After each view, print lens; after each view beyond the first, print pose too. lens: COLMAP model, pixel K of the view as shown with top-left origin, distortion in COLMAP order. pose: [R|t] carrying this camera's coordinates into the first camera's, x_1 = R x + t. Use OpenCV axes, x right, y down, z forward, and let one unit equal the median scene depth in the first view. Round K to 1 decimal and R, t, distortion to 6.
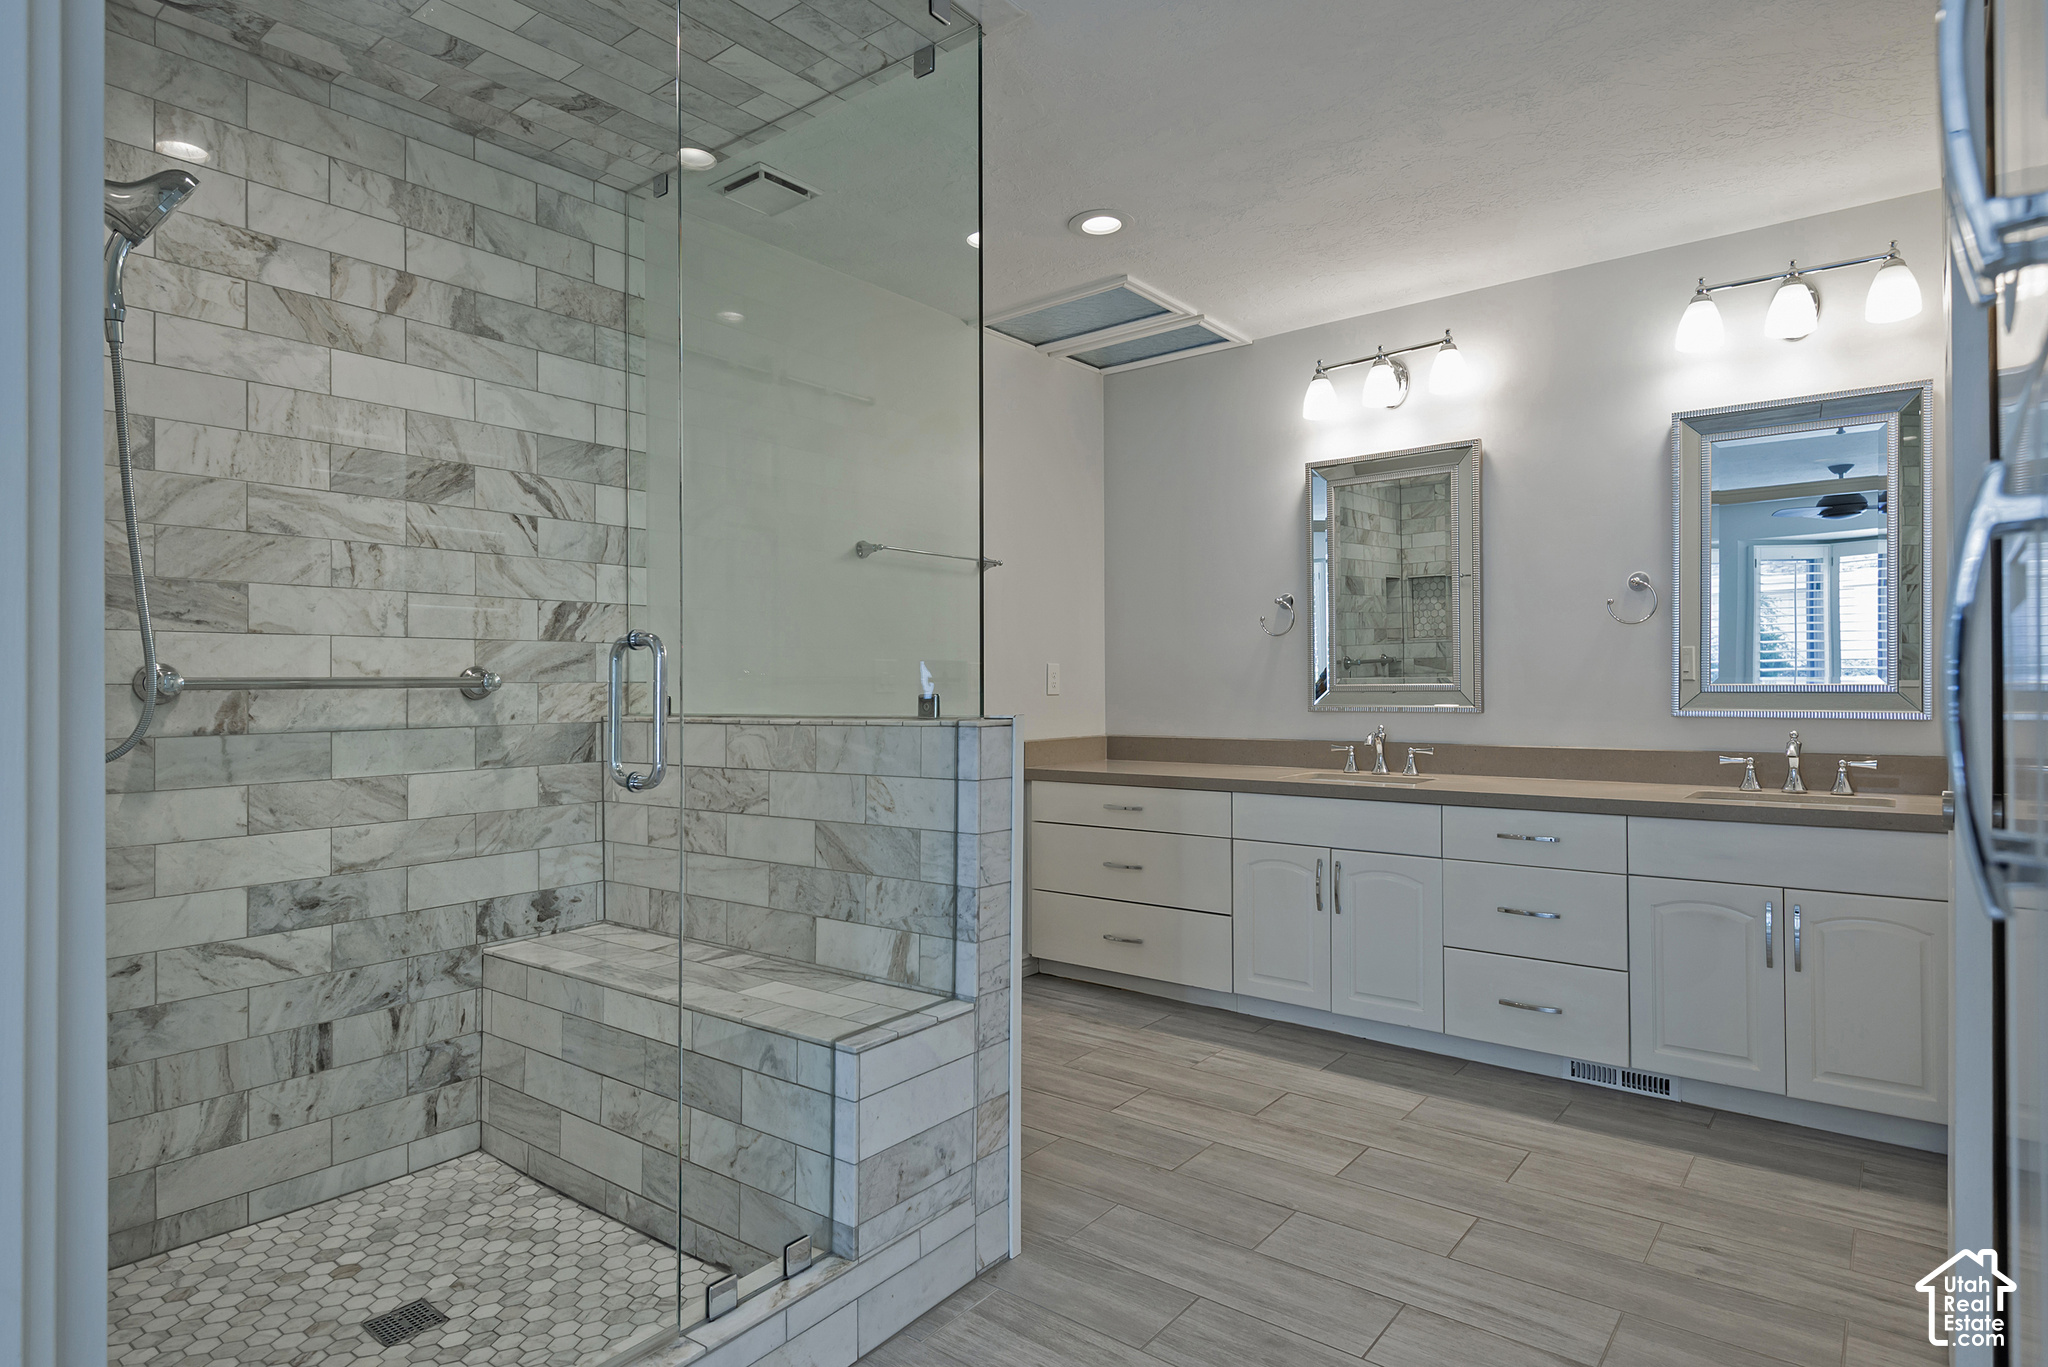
lens RADIAL K [[1122.6, 0, 971.4], [0, 1122.6, 701.9], [0, 0, 1]] dist [0.038696, -0.027255]
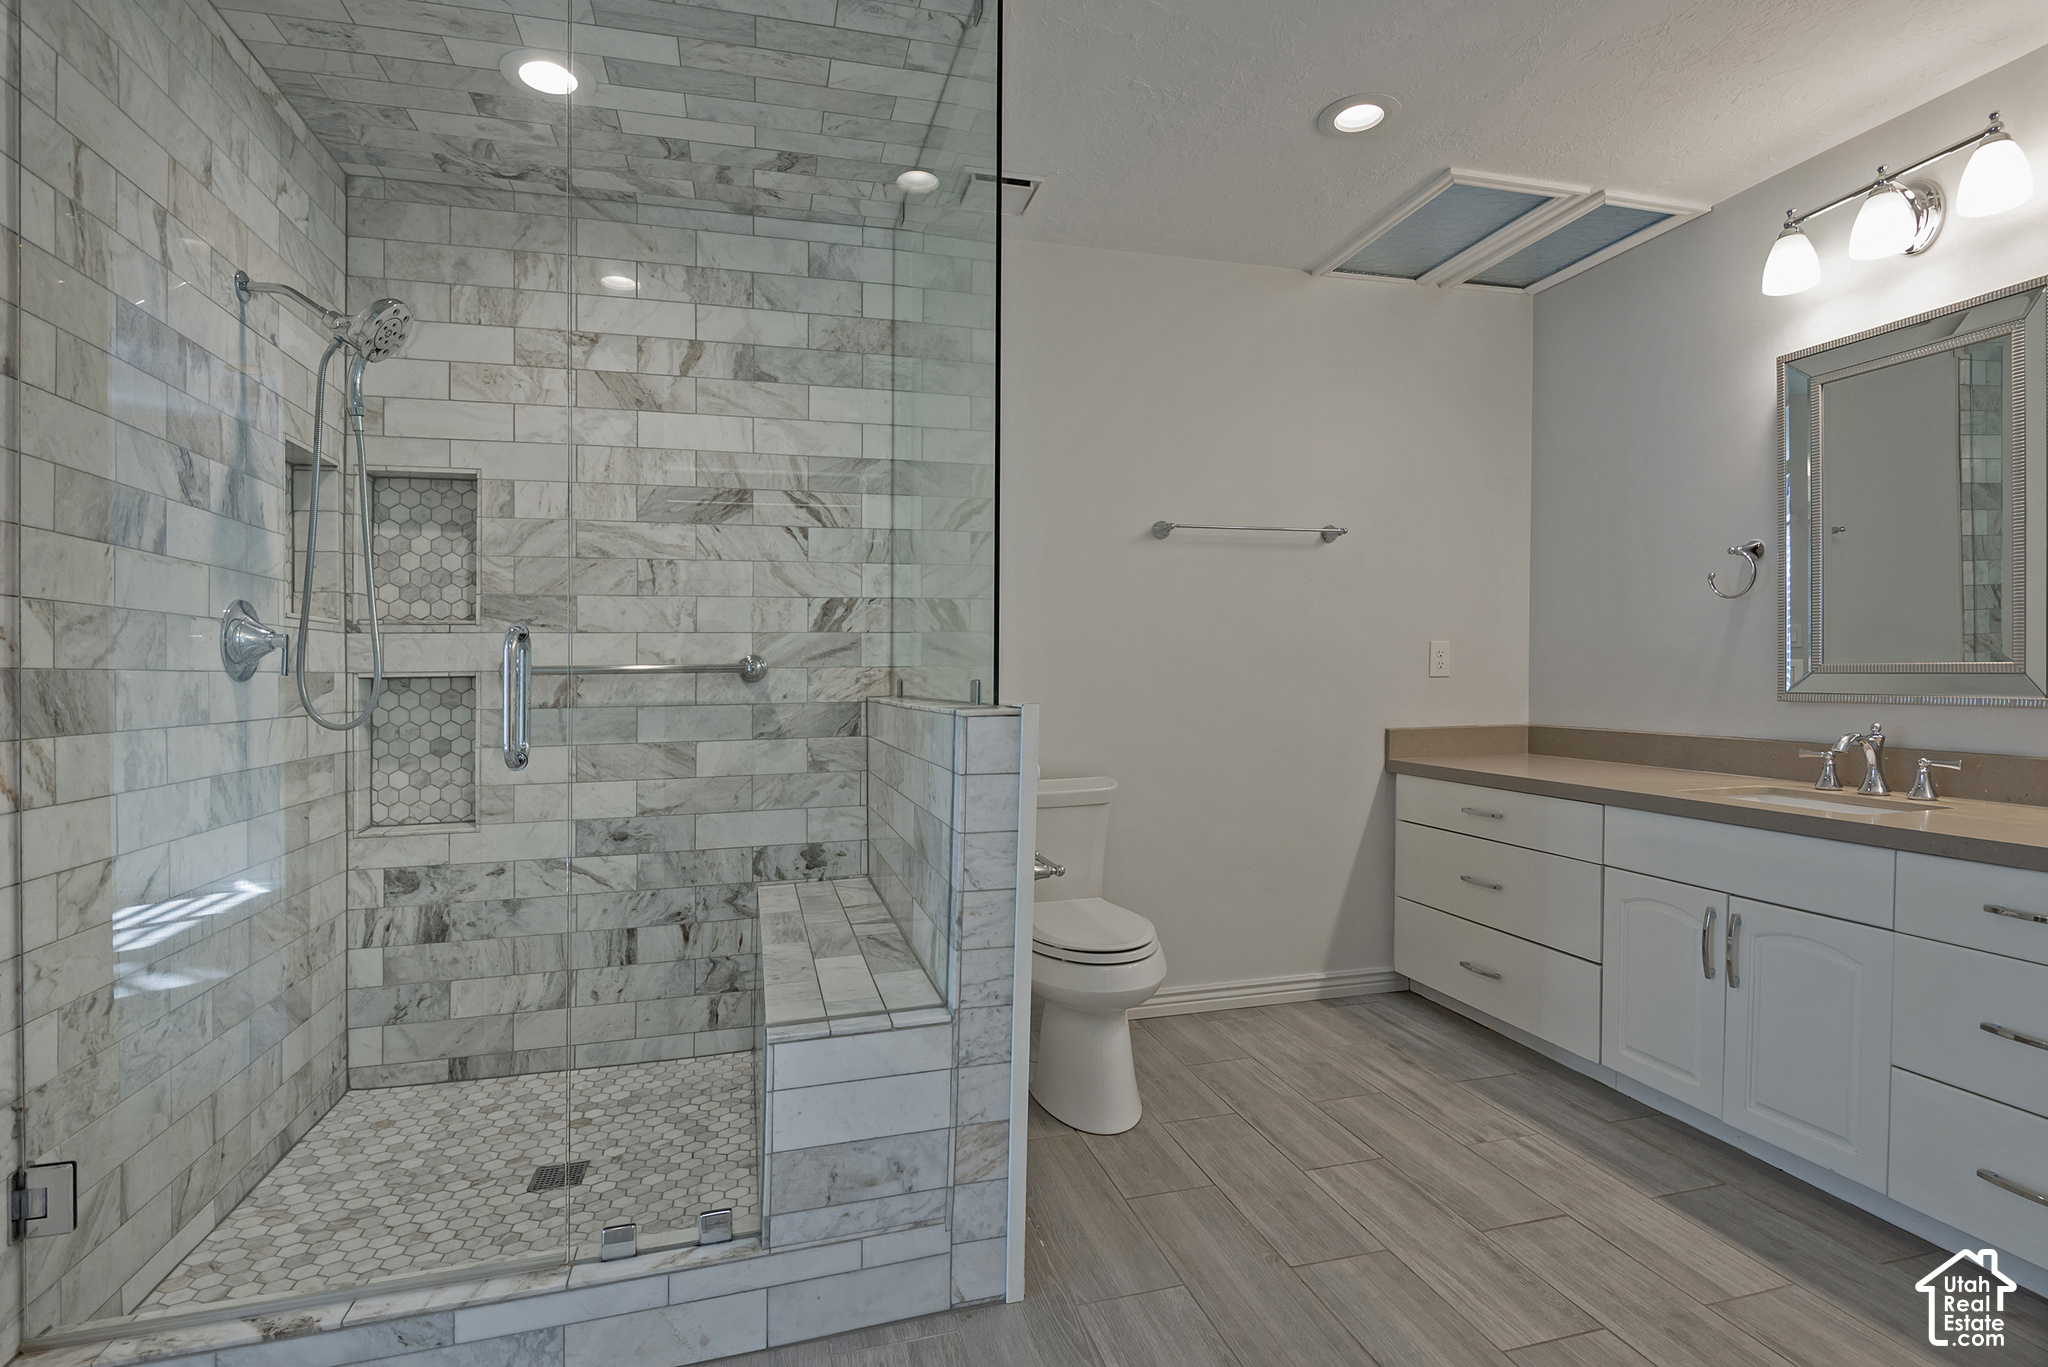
lens RADIAL K [[983.0, 0, 1005.2], [0, 983.0, 694.1], [0, 0, 1]] dist [0.035627, -0.028628]
pose [[0.815619, 0.012036, -0.578465, 0.419032], [-0.002989, 0.999858, 0.016590, -0.007831], [0.578582, -0.011802, 0.815539, 0.305974]]
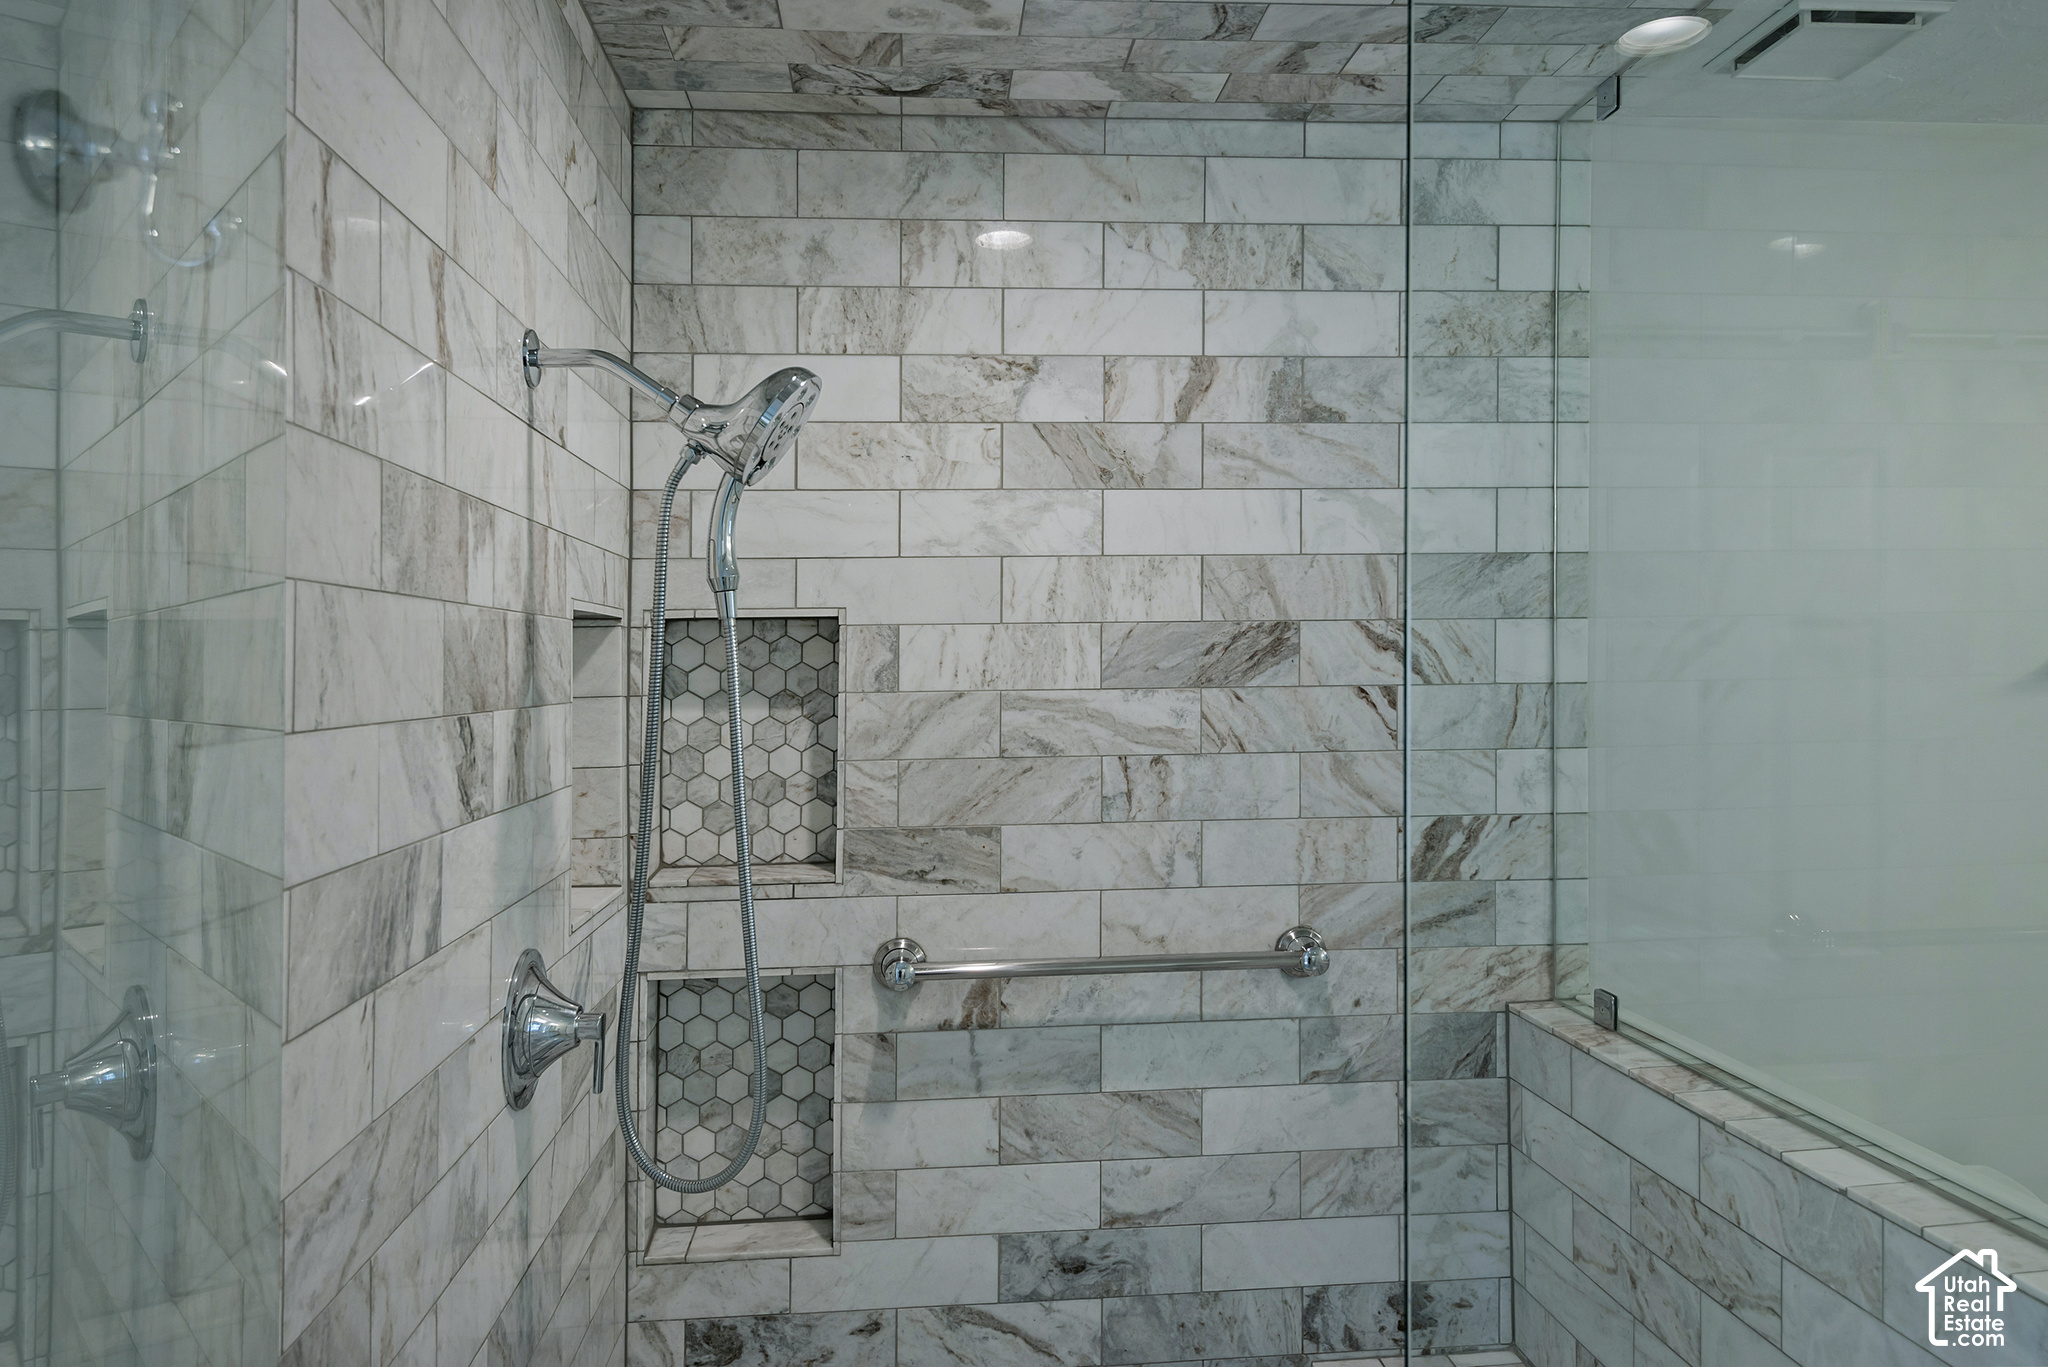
lens RADIAL K [[1366.9, 0, 1026.2], [0, 1366.9, 671.6], [0, 0, 1]] dist [0.036578, -0.001774]
pose [[0.707126, 0.001464, -0.707086, 0.013383], [-0.000626, 0.999999, 0.001444, -0.190083], [0.707087, -0.000579, 0.707126, 0.339657]]
